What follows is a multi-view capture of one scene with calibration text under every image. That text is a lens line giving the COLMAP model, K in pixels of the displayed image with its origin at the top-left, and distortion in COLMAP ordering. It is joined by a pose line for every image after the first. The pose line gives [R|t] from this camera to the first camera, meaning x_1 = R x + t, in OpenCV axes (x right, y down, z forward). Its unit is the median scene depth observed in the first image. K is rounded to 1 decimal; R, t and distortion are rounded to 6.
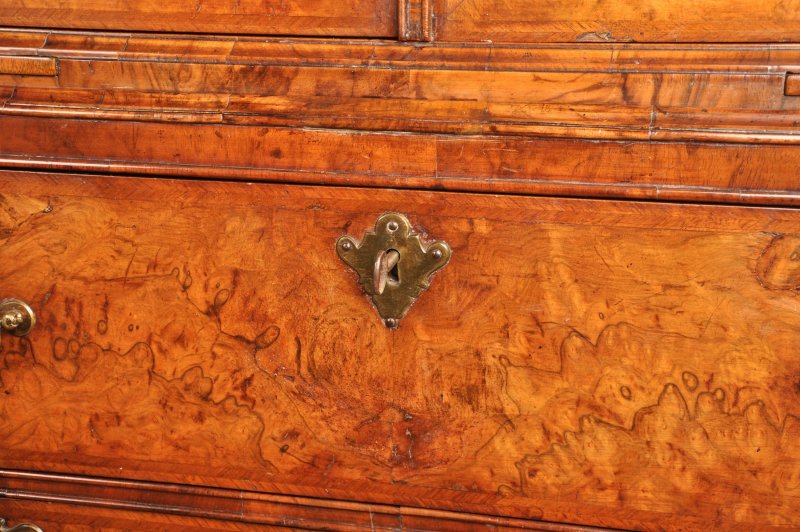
lens RADIAL K [[1164.2, 0, 417.1], [0, 1164.2, 288.0], [0, 0, 1]] dist [0.147429, 0.000000]
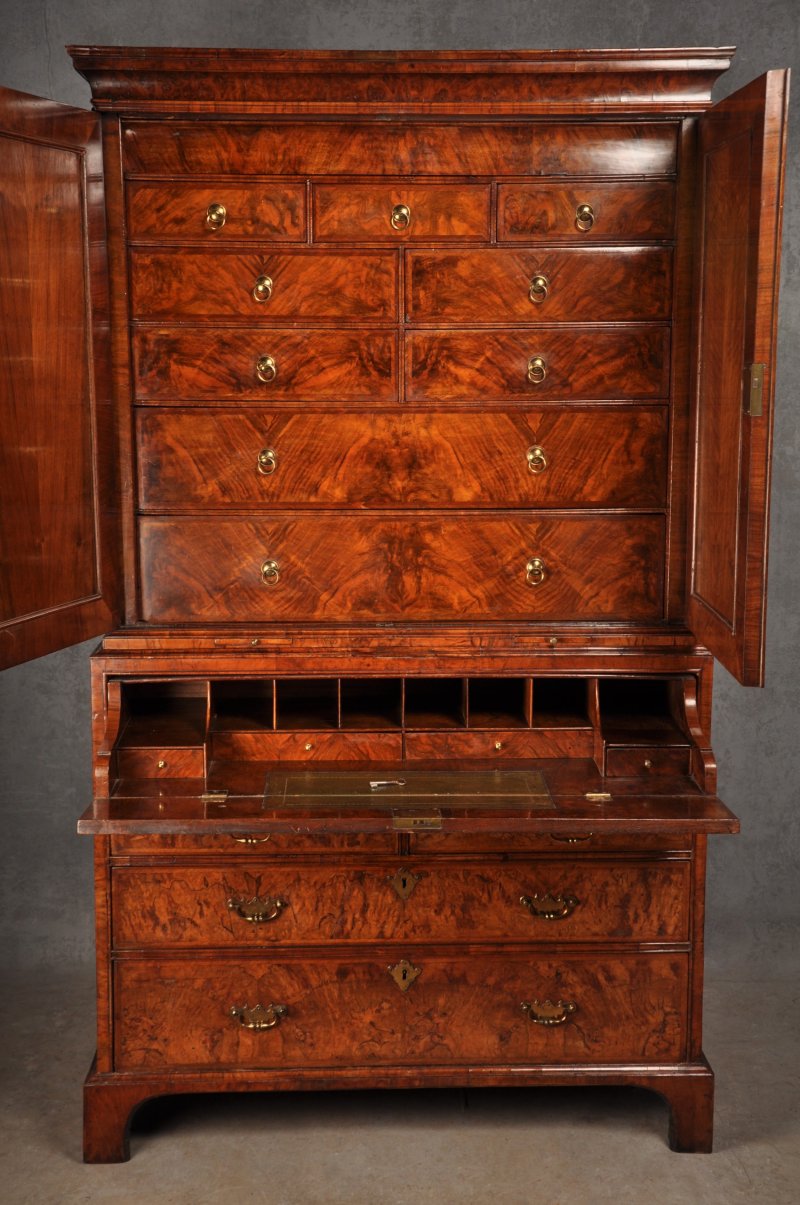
lens RADIAL K [[1753.6, 0, 388.9], [0, 1753.6, 590.7], [0, 0, 1]] dist [0.147429, 0.000000]
pose [[0.960140, -0.052860, 0.274474, -1.411814], [0.070021, 0.996131, -0.053100, -0.059789], [-0.270606, 0.070203, 0.960127, -3.755623]]
